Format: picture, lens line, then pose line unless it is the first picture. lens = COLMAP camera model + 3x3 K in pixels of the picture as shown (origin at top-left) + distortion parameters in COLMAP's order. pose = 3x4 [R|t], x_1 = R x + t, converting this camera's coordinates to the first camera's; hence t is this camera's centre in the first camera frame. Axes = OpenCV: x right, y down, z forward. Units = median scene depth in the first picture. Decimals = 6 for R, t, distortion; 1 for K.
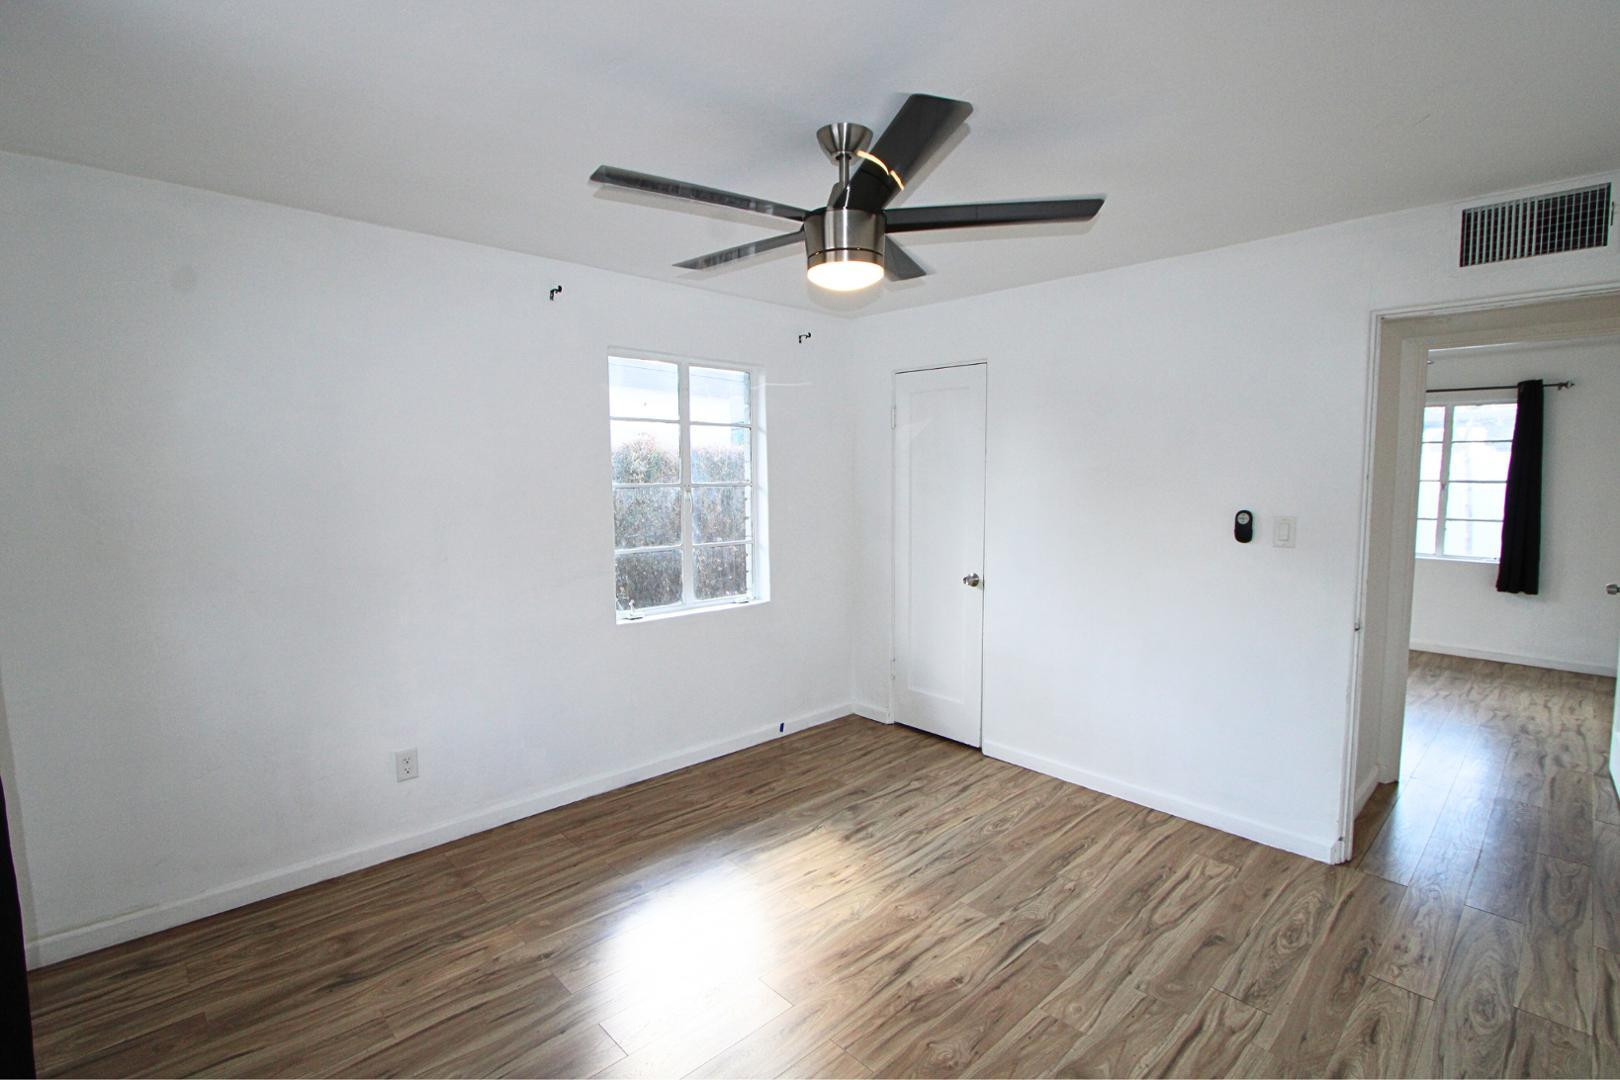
lens RADIAL K [[741.6, 0, 817.2], [0, 741.6, 520.6], [0, 0, 1]] dist [-0.014030, 0.000848]
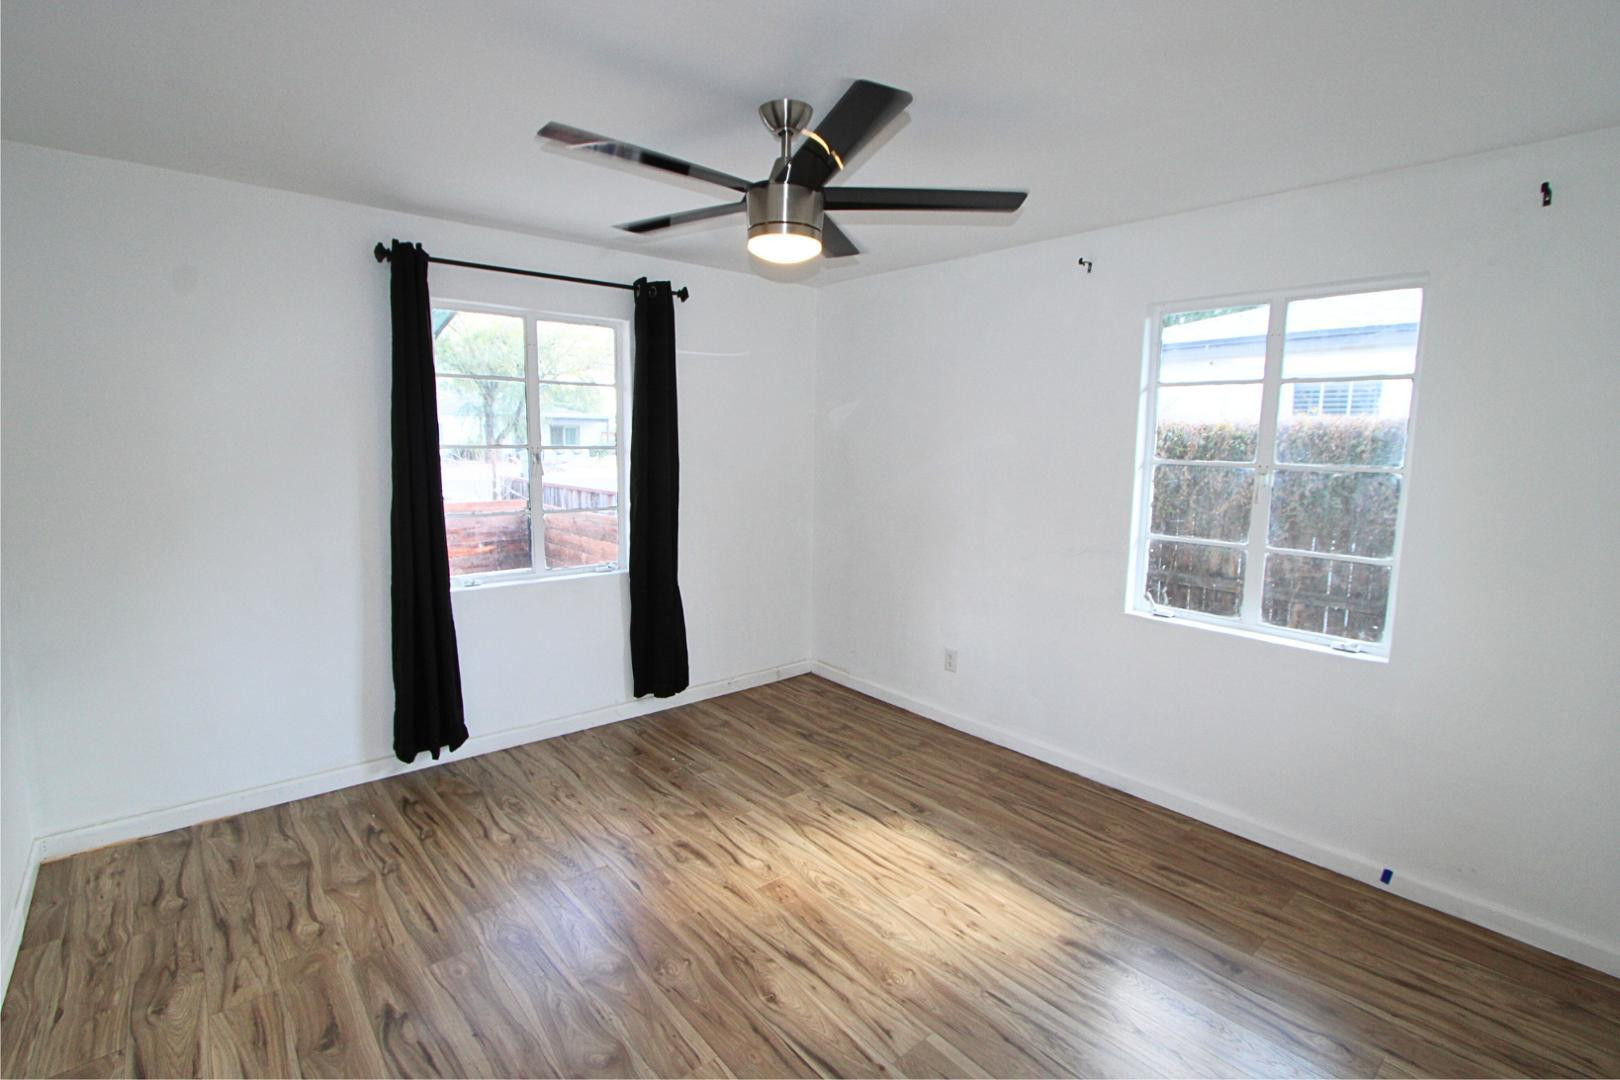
lens RADIAL K [[741.6, 0, 817.2], [0, 741.6, 520.6], [0, 0, 1]] dist [-0.014030, 0.000848]
pose [[-0.036182, 0.106974, -0.993603, 0.794576], [-0.083160, 0.990484, 0.109667, -0.051199], [0.995879, 0.086596, -0.026942, 0.792786]]
